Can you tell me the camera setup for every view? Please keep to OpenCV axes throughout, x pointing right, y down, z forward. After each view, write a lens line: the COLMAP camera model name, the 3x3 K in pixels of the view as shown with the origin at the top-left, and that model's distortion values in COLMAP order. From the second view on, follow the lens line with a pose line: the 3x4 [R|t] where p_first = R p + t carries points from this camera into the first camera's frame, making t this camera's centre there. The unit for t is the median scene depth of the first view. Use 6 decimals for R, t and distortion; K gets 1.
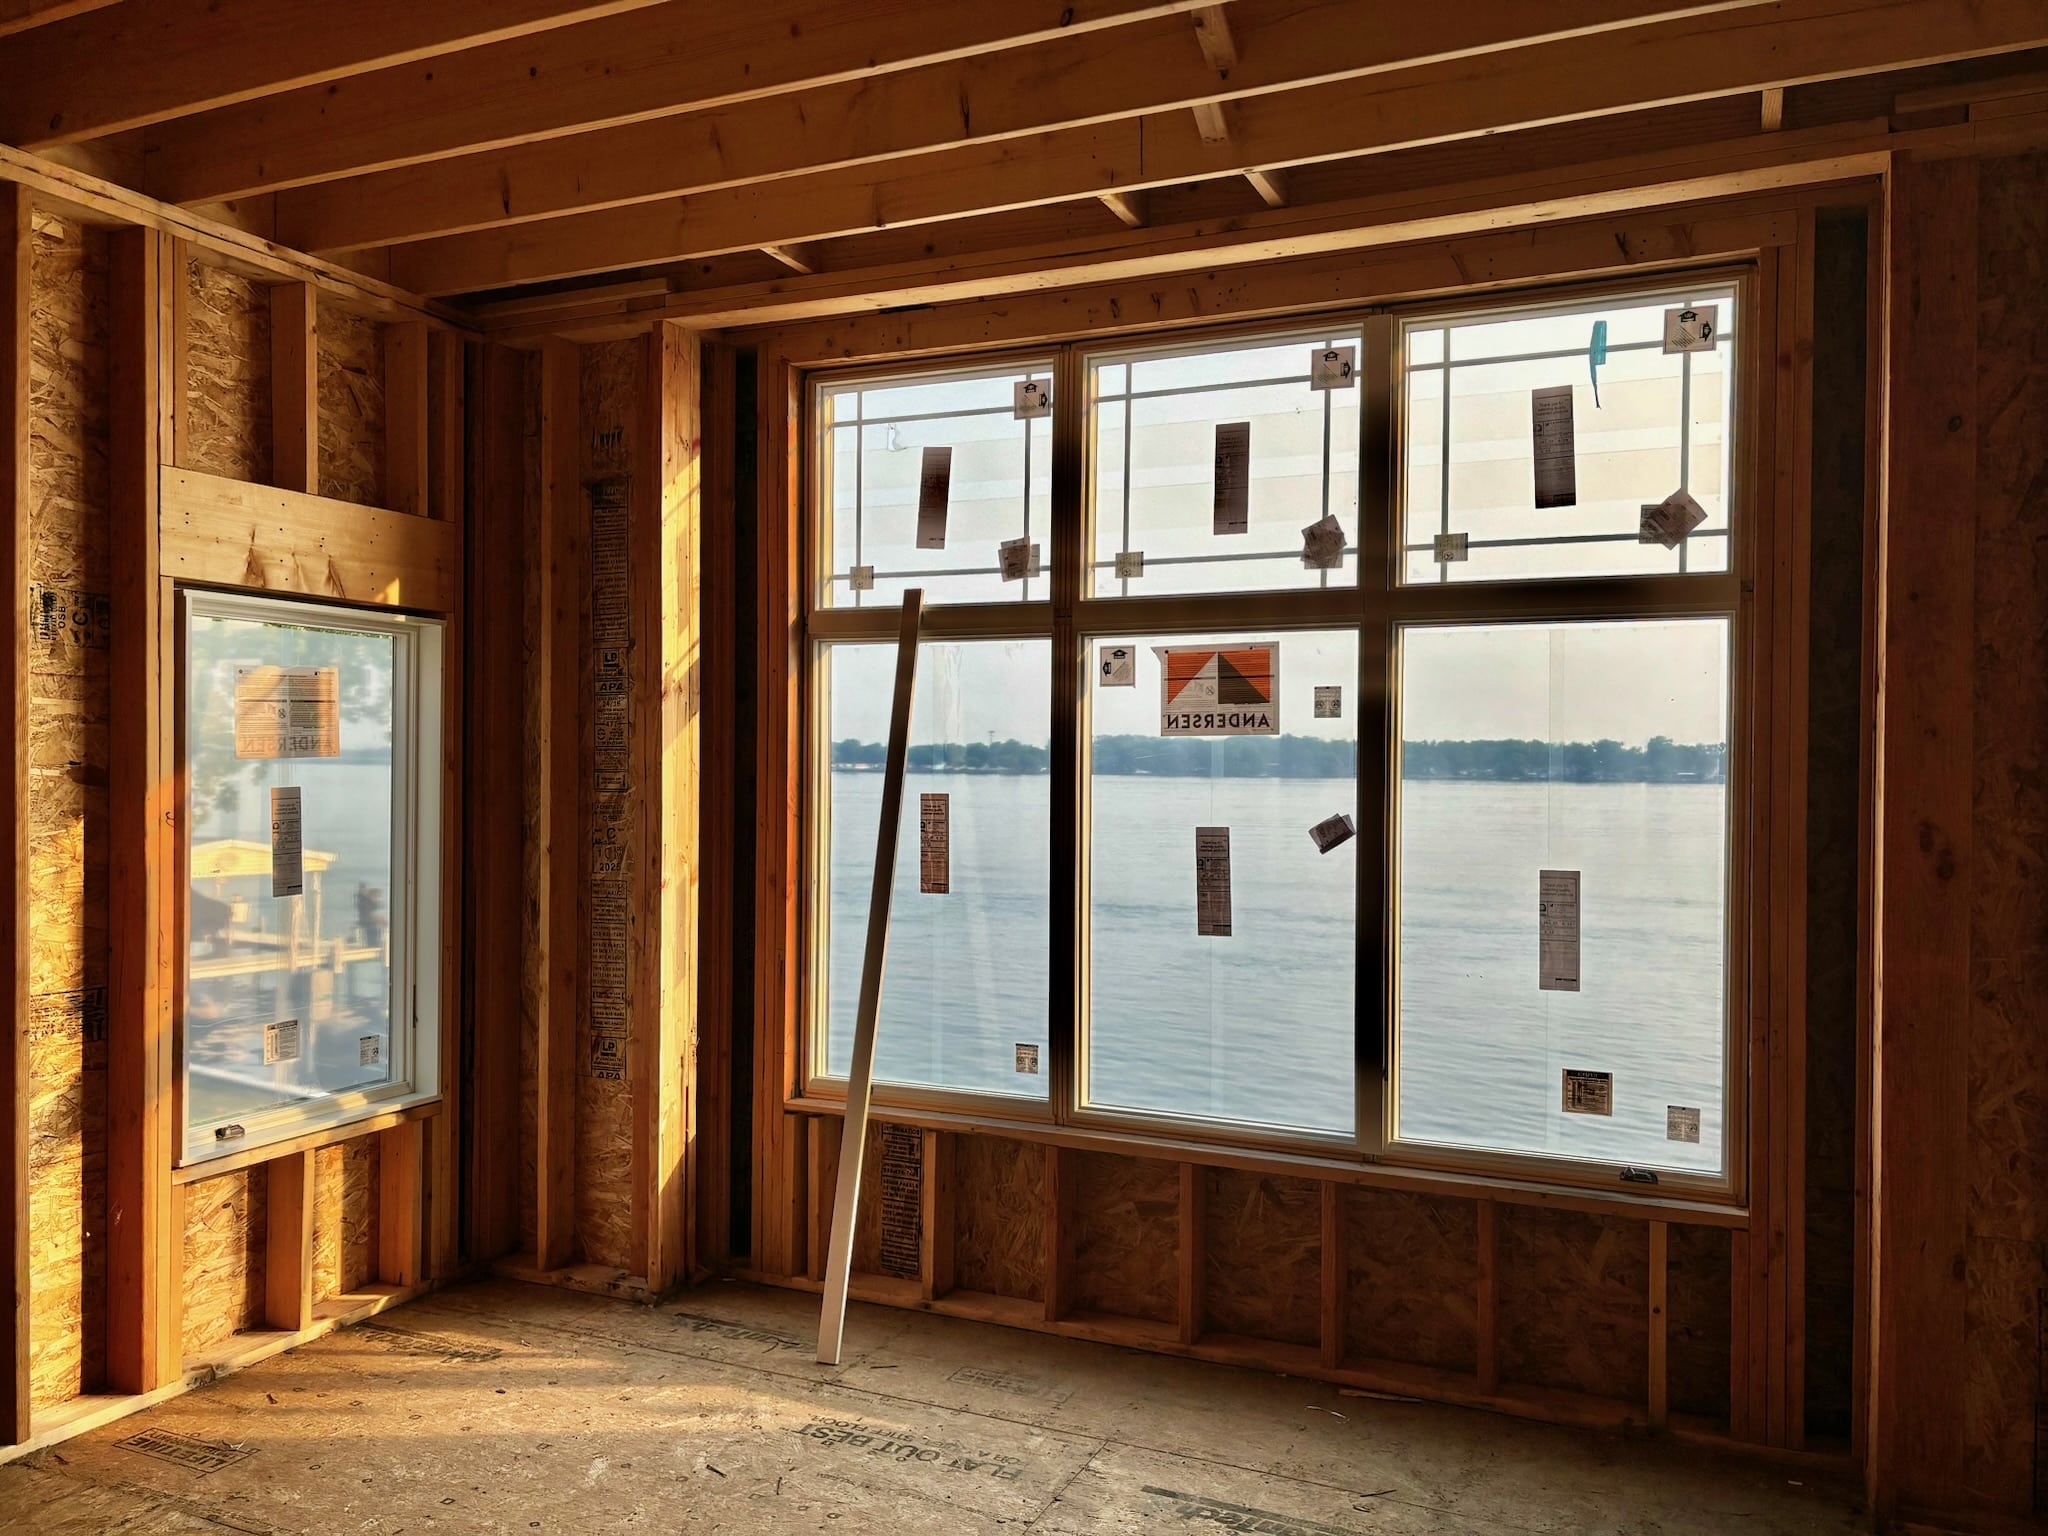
lens RADIAL K [[1550.4, 0, 1024.0], [0, 1550.4, 768.0], [0, 0, 1]] dist [0.075898, 0.000359]
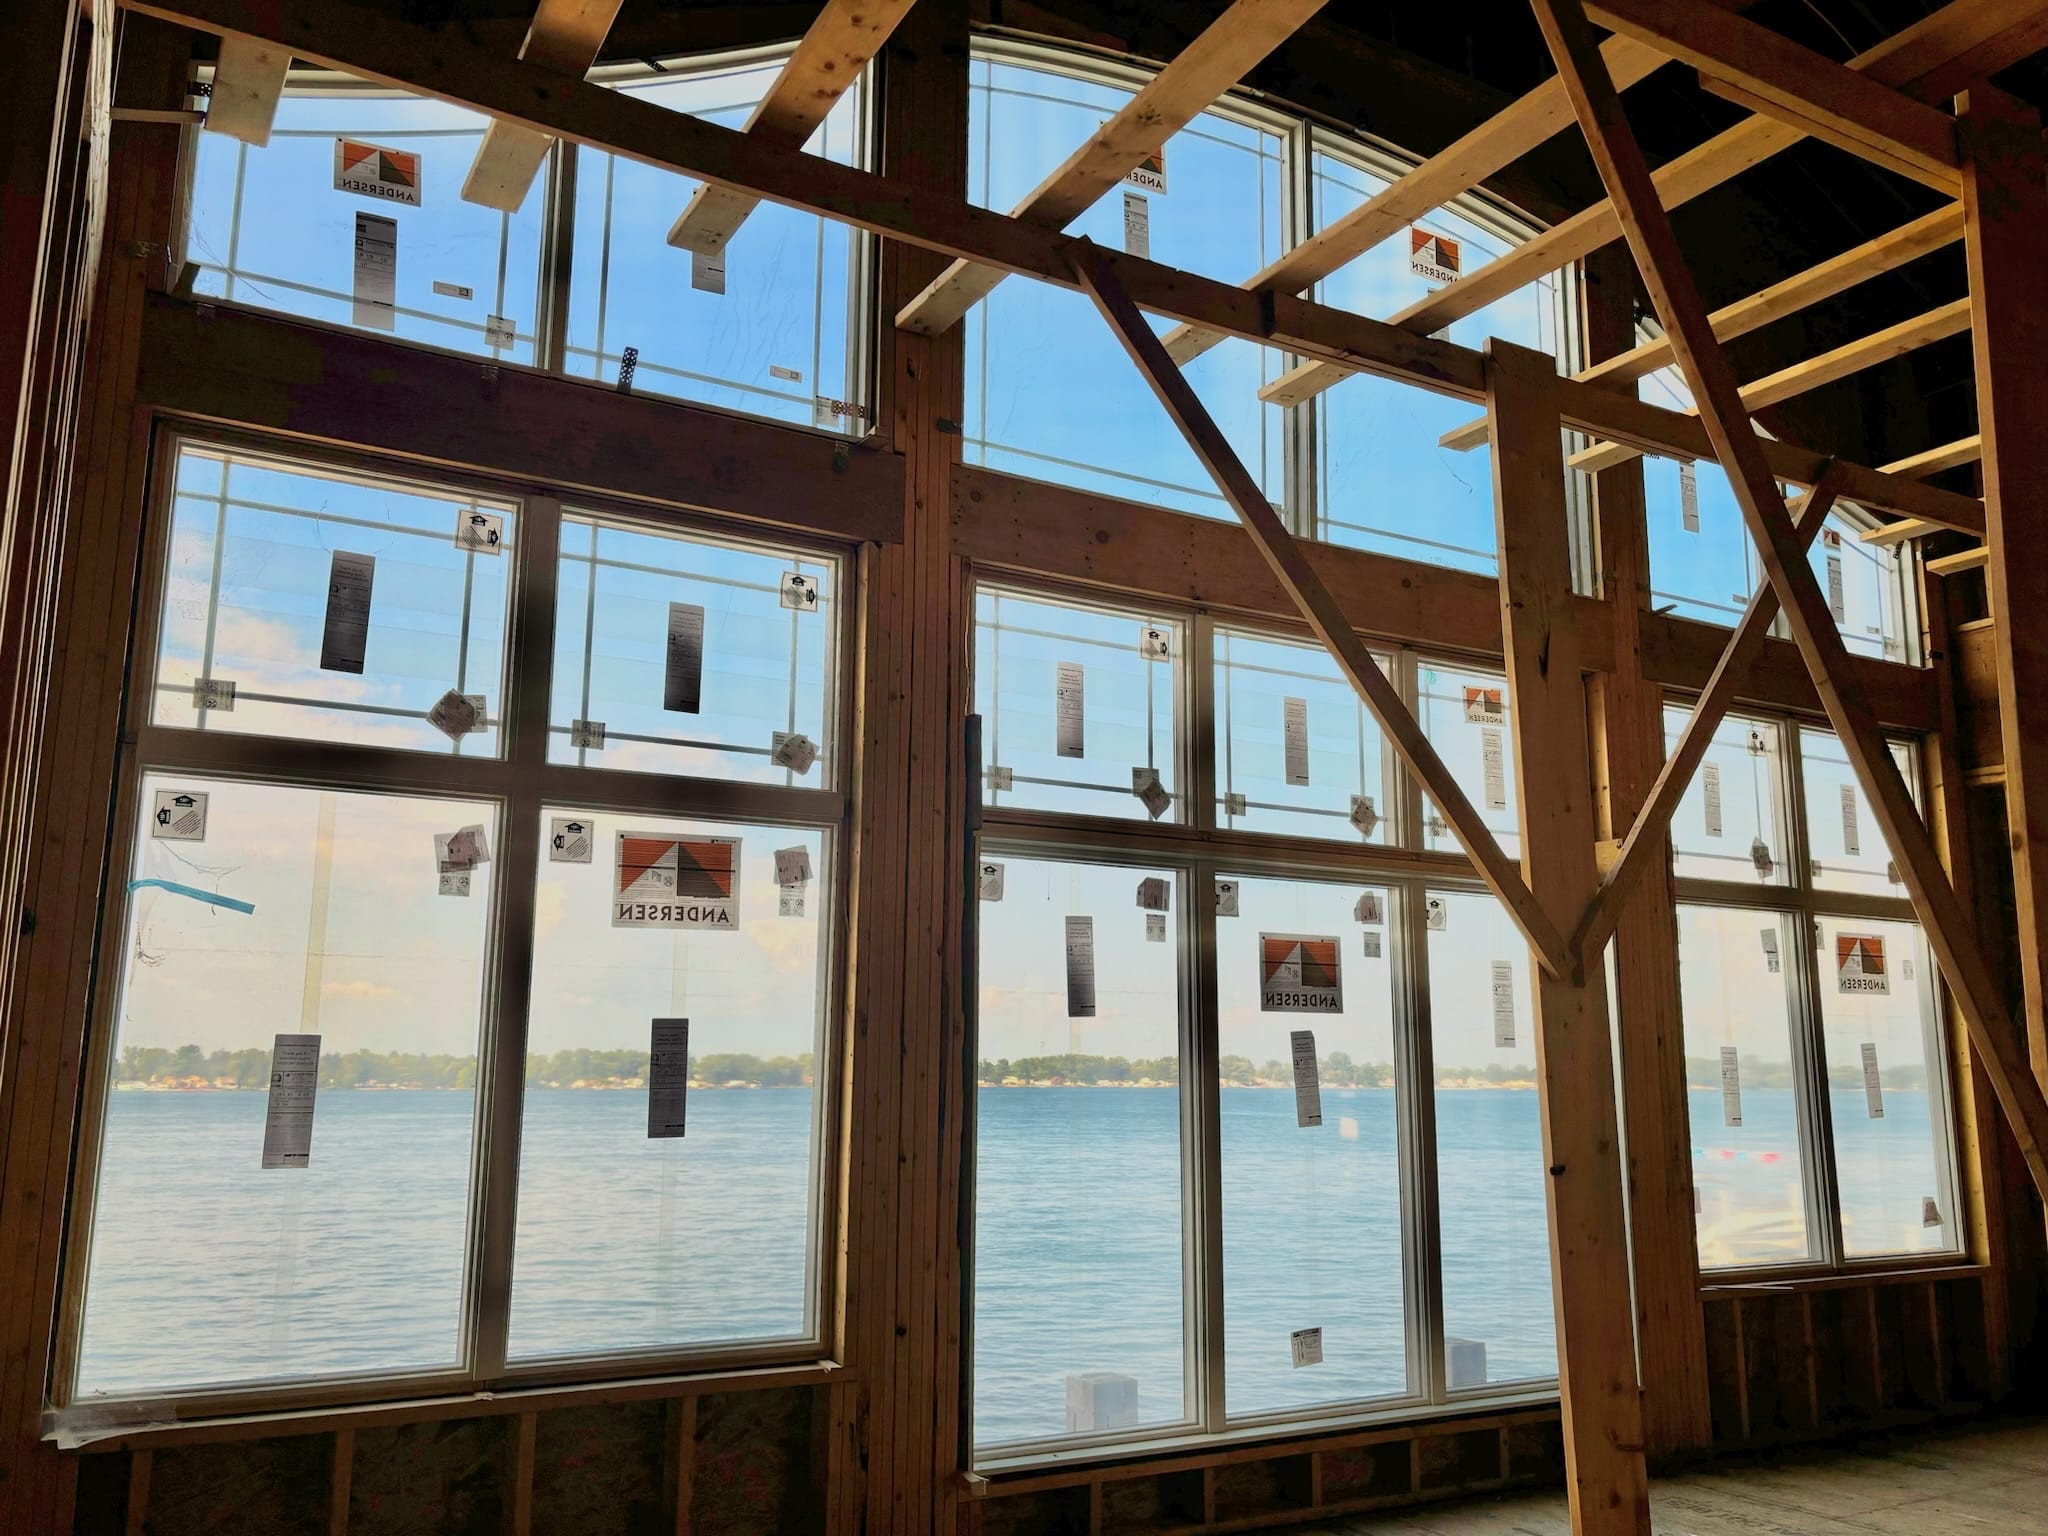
lens RADIAL K [[1556.4, 0, 1022.6], [0, 1556.4, 699.9], [0, 0, 1]] dist [0.061427, 0.000401]
pose [[0.595357, 0.154658, 0.788436, -0.518512], [-0.035716, 0.985423, -0.166329, -0.003655], [-0.802667, 0.070865, 0.592202, 0.227435]]
